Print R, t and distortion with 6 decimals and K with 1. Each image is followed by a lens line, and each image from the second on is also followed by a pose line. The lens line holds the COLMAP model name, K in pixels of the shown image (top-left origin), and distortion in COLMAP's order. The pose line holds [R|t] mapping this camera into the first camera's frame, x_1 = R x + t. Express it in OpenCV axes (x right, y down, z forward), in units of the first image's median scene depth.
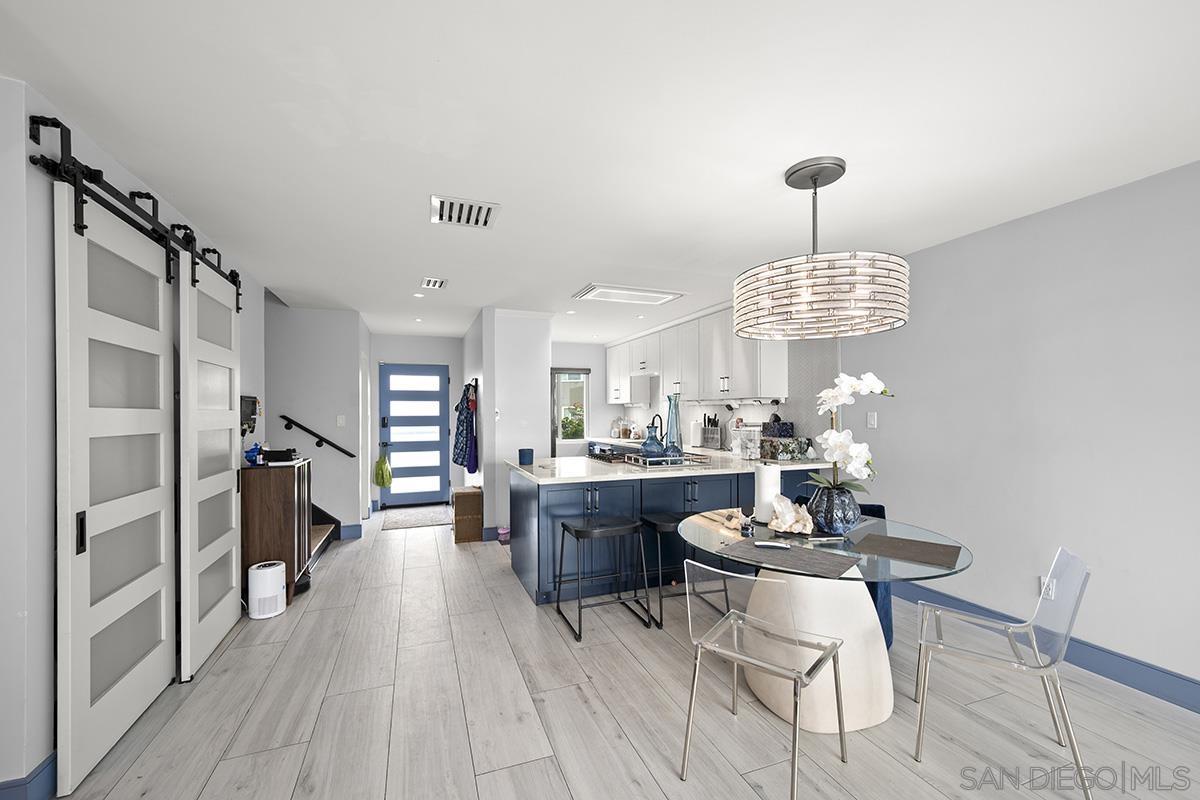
lens RADIAL K [[480.1, 0, 599.6], [0, 480.1, 411.5], [0, 0, 1]] dist [-0.001872, -0.000620]
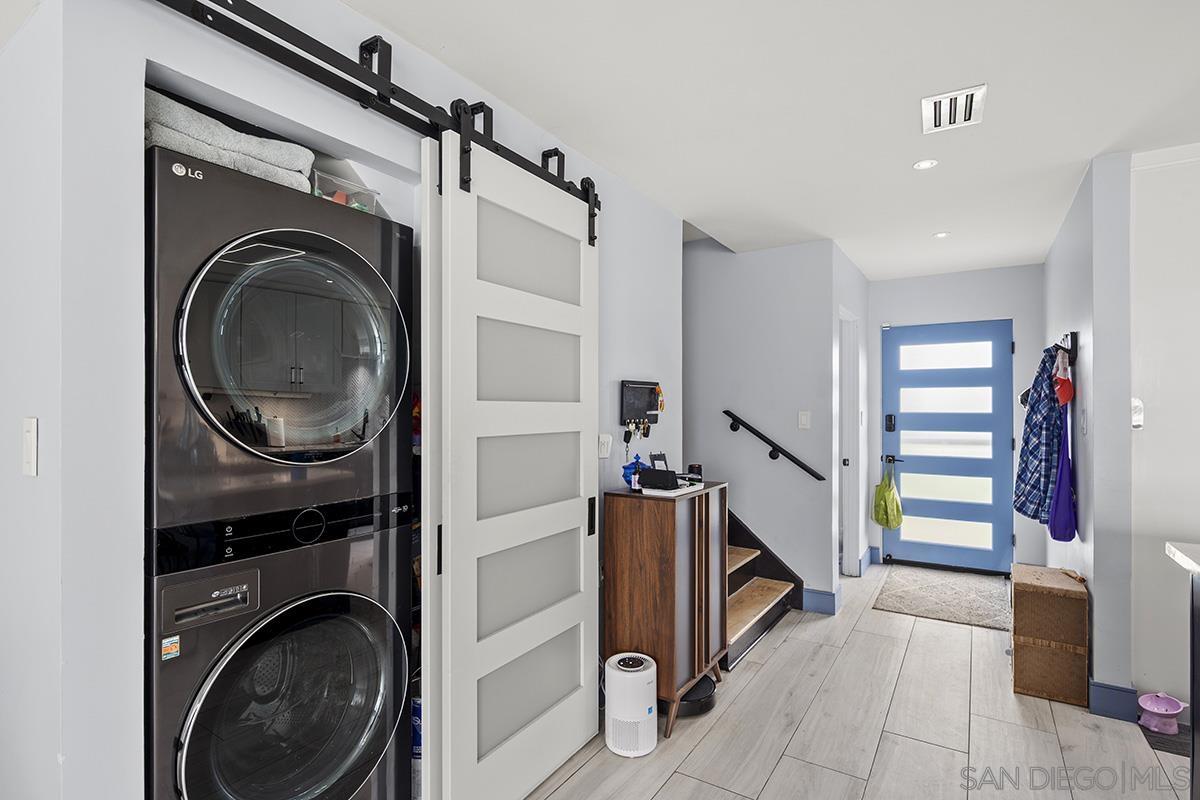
lens RADIAL K [[580.0, 0, 593.6], [0, 580.0, 406.6], [0, 0, 1]] dist [-0.013705, 0.000907]
pose [[0.579480, 0.000711, -0.814986, -0.079750], [-0.000133, 1.000000, 0.000778, 0.001224], [0.814987, -0.000343, 0.579480, 0.323624]]
